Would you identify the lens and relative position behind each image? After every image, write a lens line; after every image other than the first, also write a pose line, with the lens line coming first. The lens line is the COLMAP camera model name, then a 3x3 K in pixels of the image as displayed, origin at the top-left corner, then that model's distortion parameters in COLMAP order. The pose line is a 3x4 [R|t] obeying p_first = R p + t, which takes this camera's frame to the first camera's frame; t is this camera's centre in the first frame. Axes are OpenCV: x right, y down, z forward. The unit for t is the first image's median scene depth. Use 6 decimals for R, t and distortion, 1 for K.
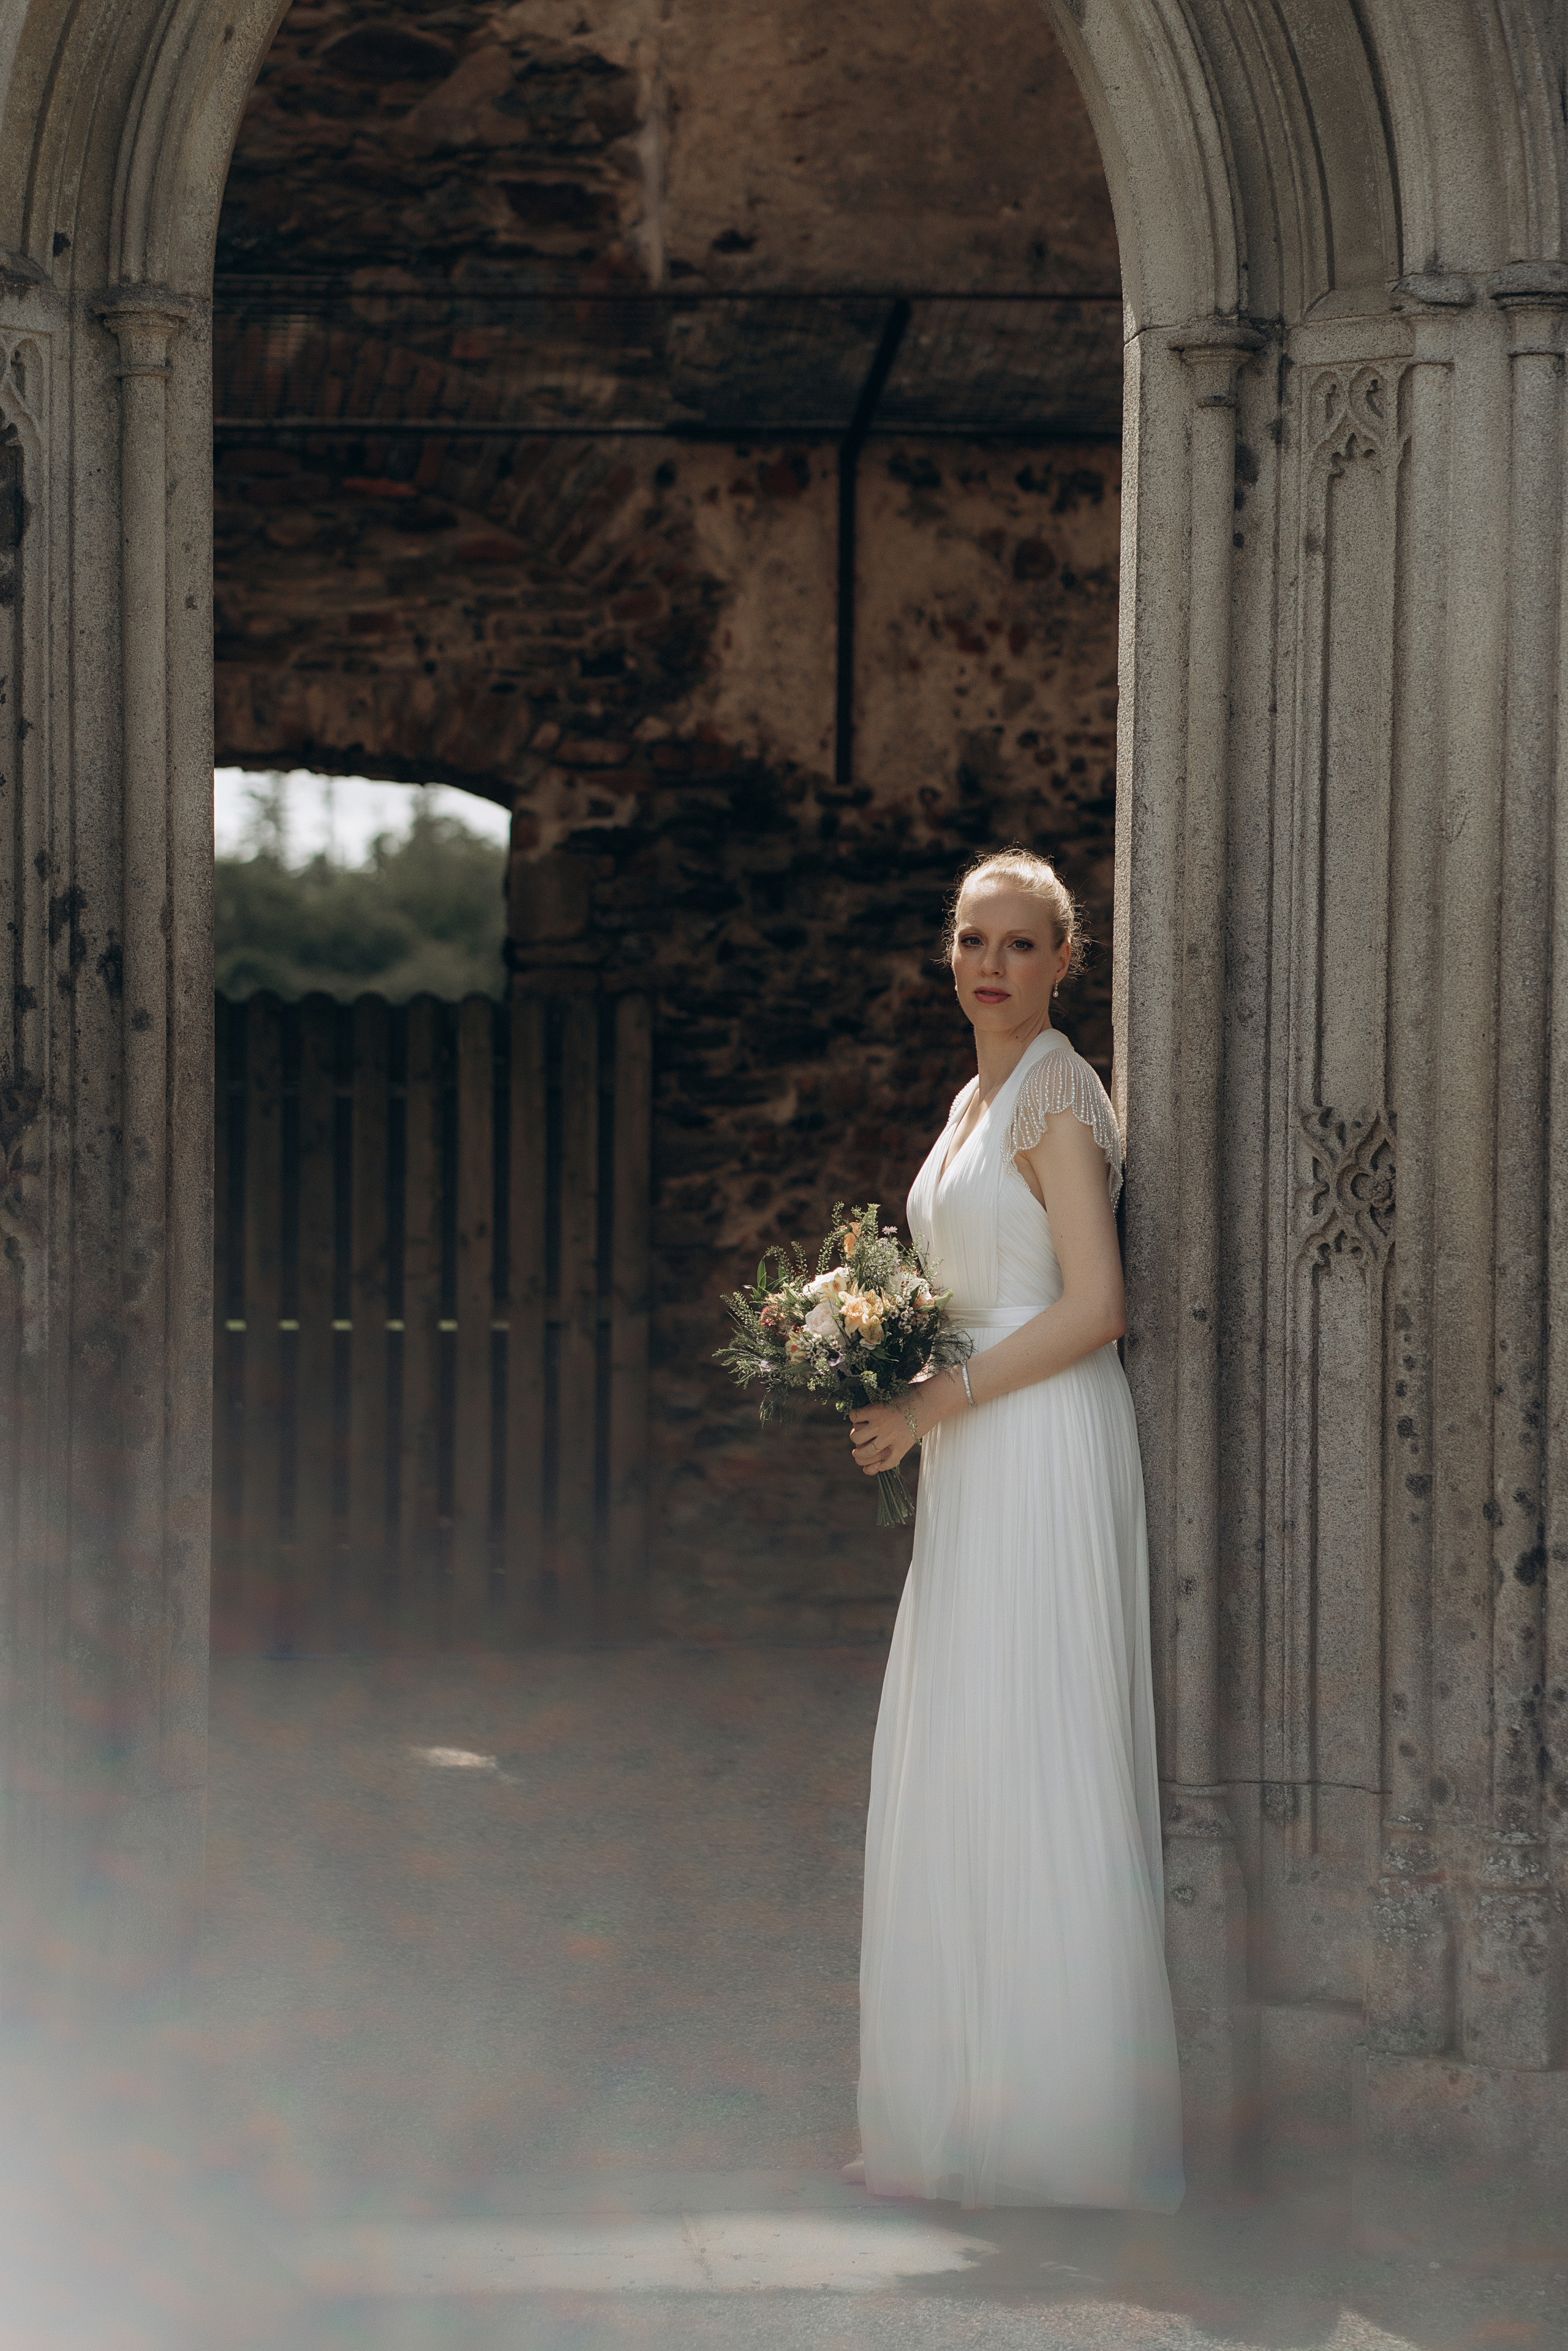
lens RADIAL K [[5669.7, 0, 787.1], [0, 5669.7, 1234.0], [0, 0, 1]] dist [0.942589, -11.252341]
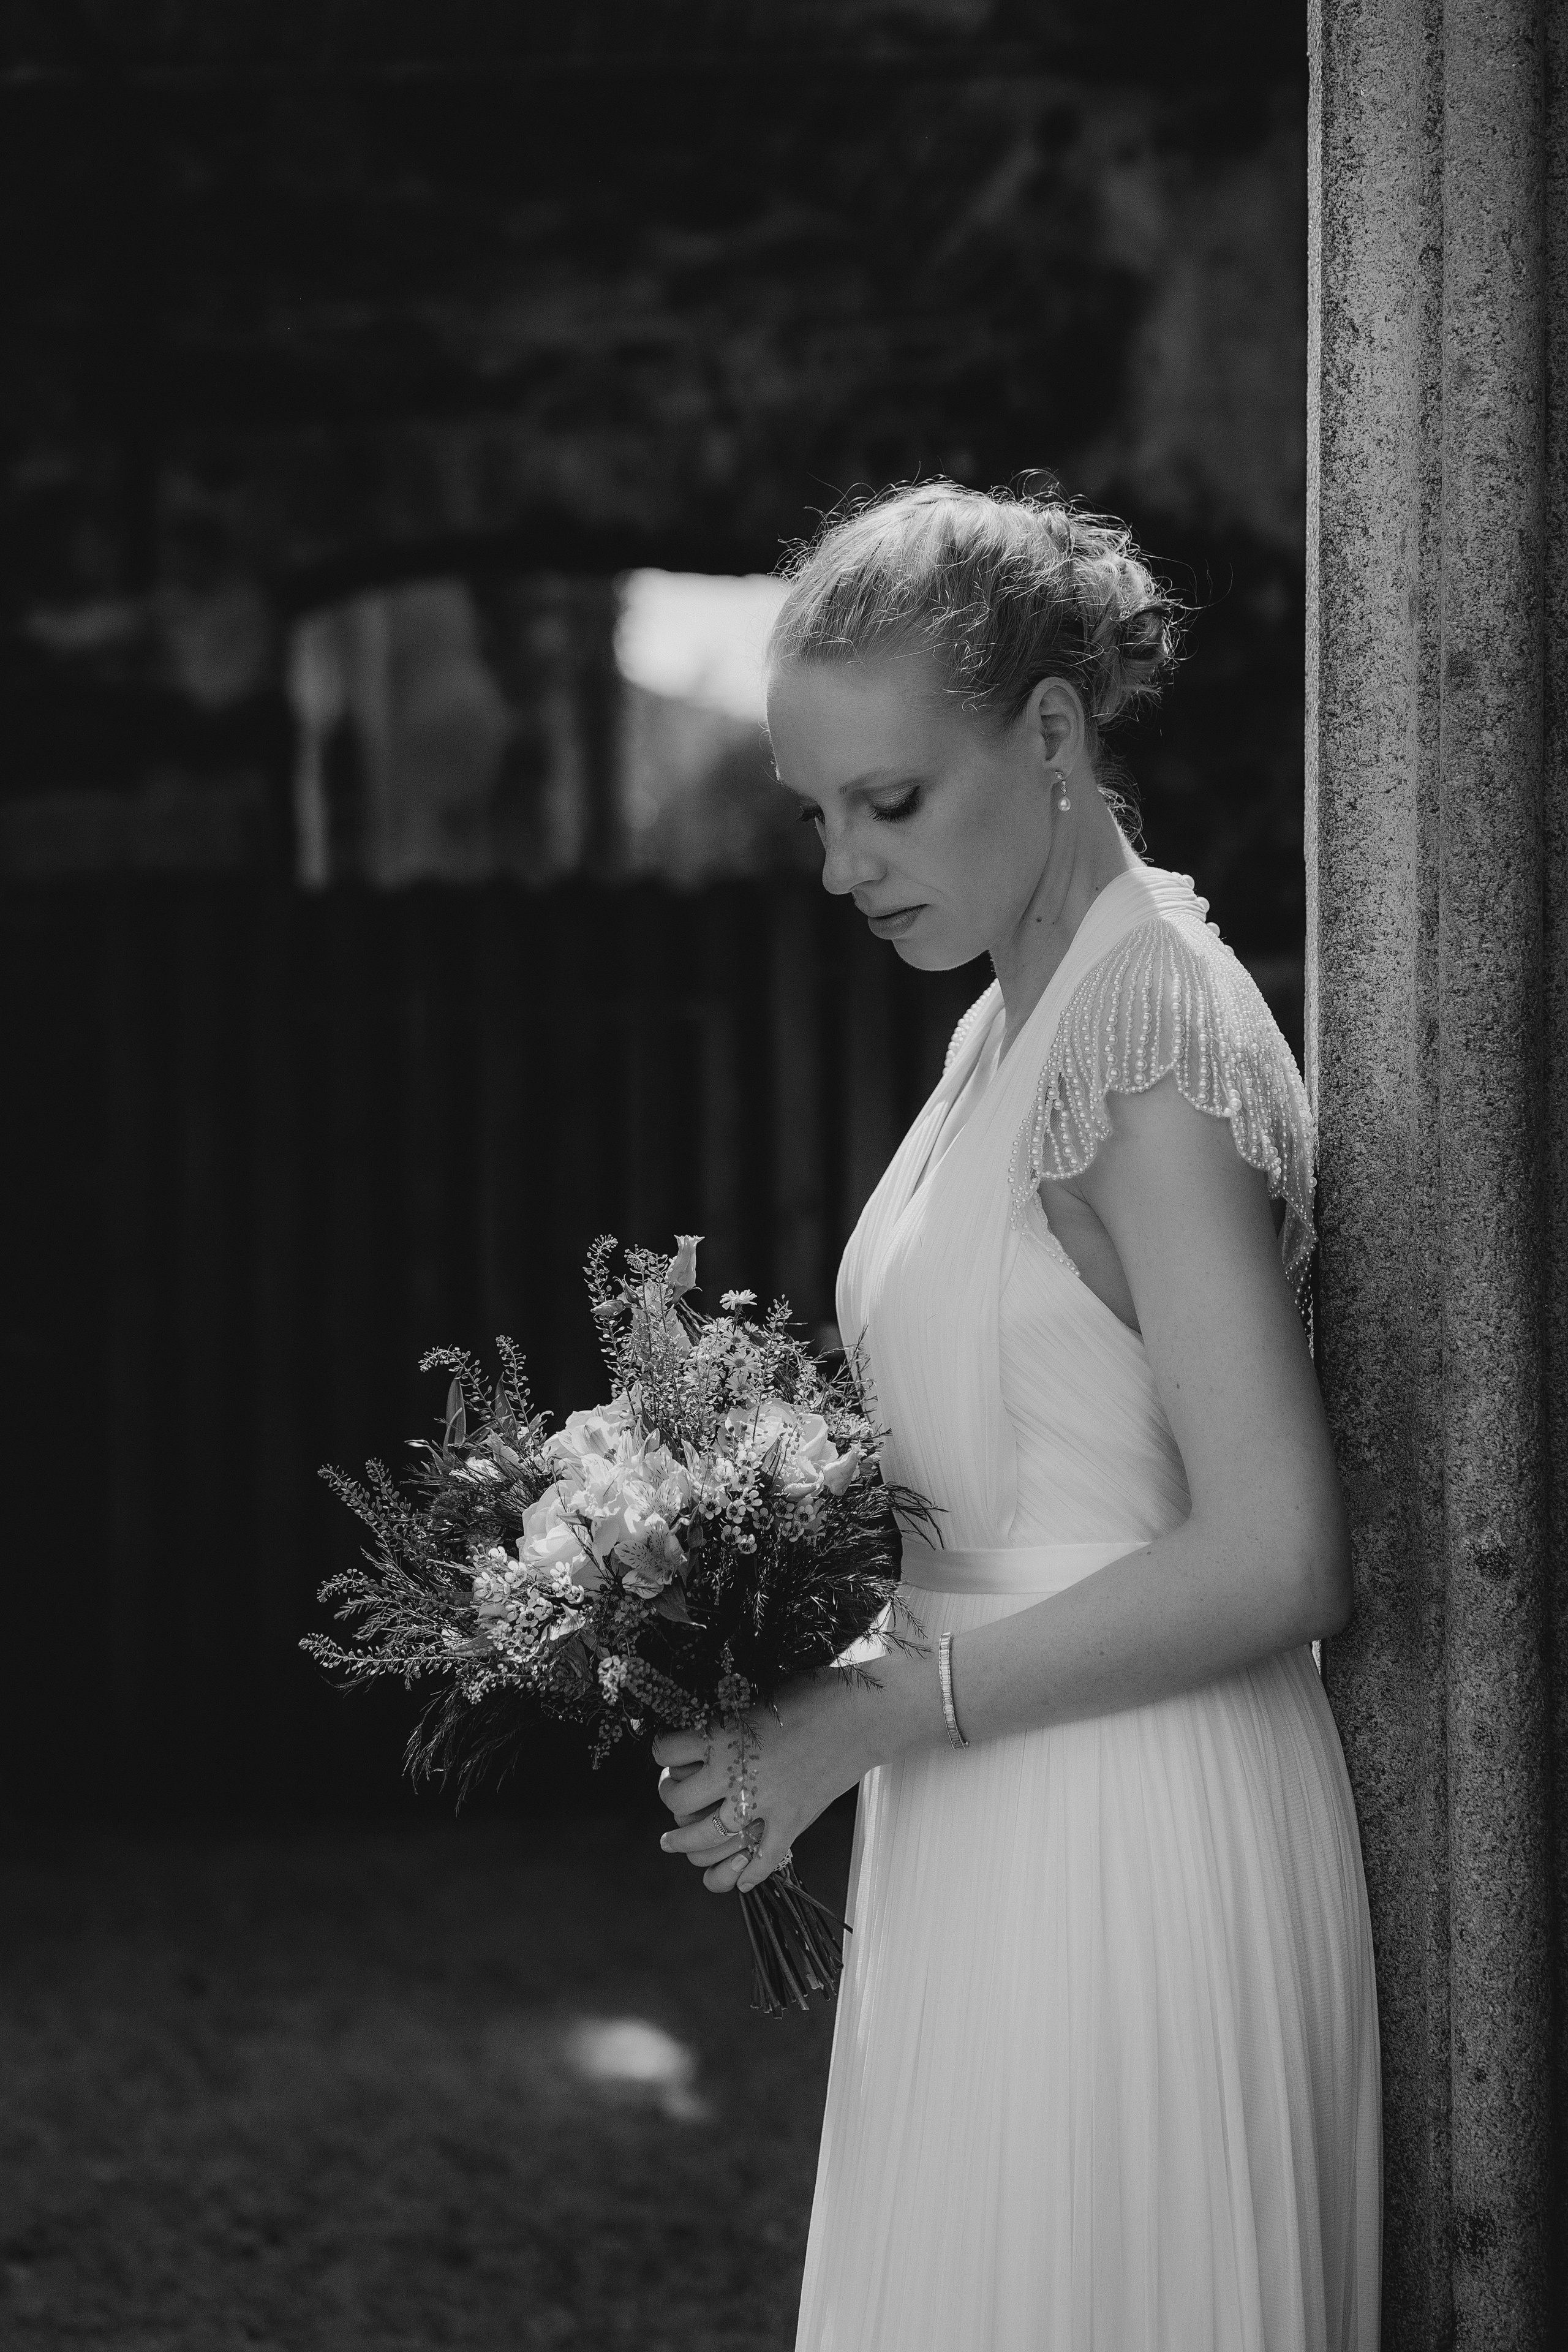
lens RADIAL K [[5721.8, 0, 863.0], [0, 5721.8, 1123.2], [0, 0, 1]] dist [1.009292, -12.091938]
pose [[0.992734, -0.014966, -0.119395, 0.077176], [0.014620, 0.999886, -0.003774, -0.016181], [0.119438, 0.002001, 0.992840, 0.579559]]
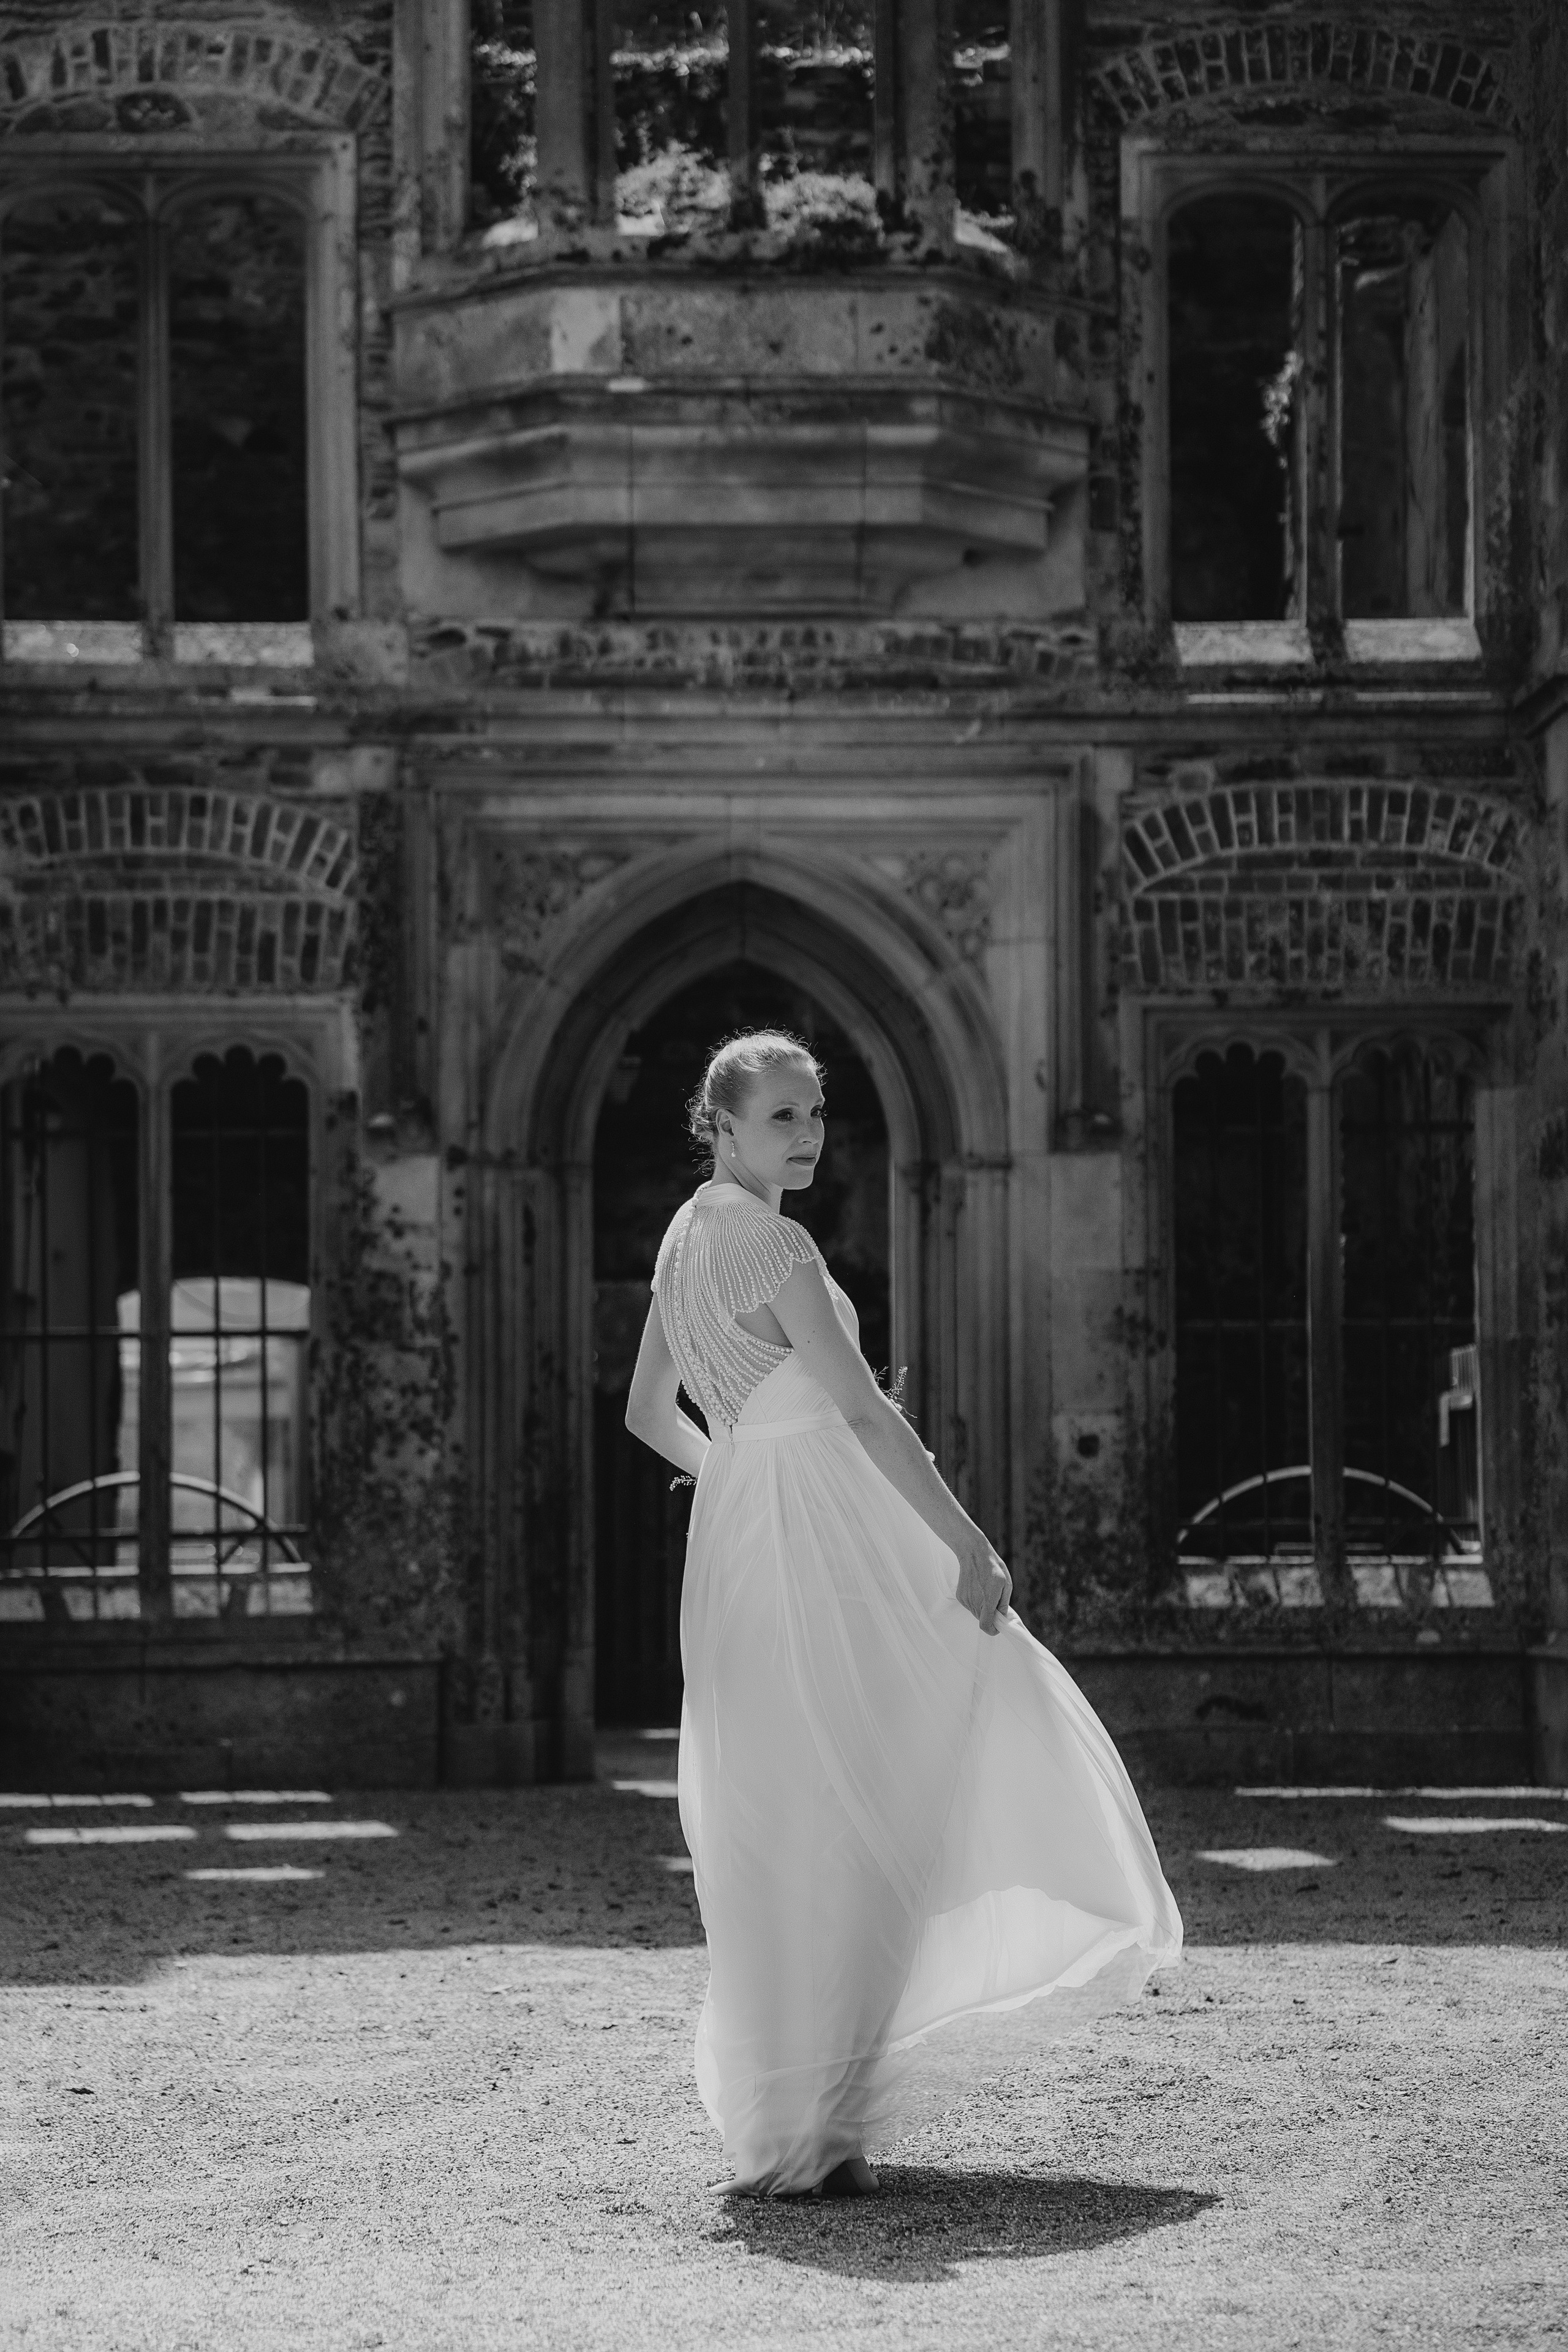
lens RADIAL K [[5672.4, 0, 787.1], [0, 5672.4, 1234.5], [0, 0, 1]] dist [0.942589, -11.252341]
pose [[0.997600, -0.018048, -0.066849, 0.207519], [0.013535, 0.997638, -0.067347, 0.083596], [0.067906, 0.066280, 0.995488, -2.023246]]
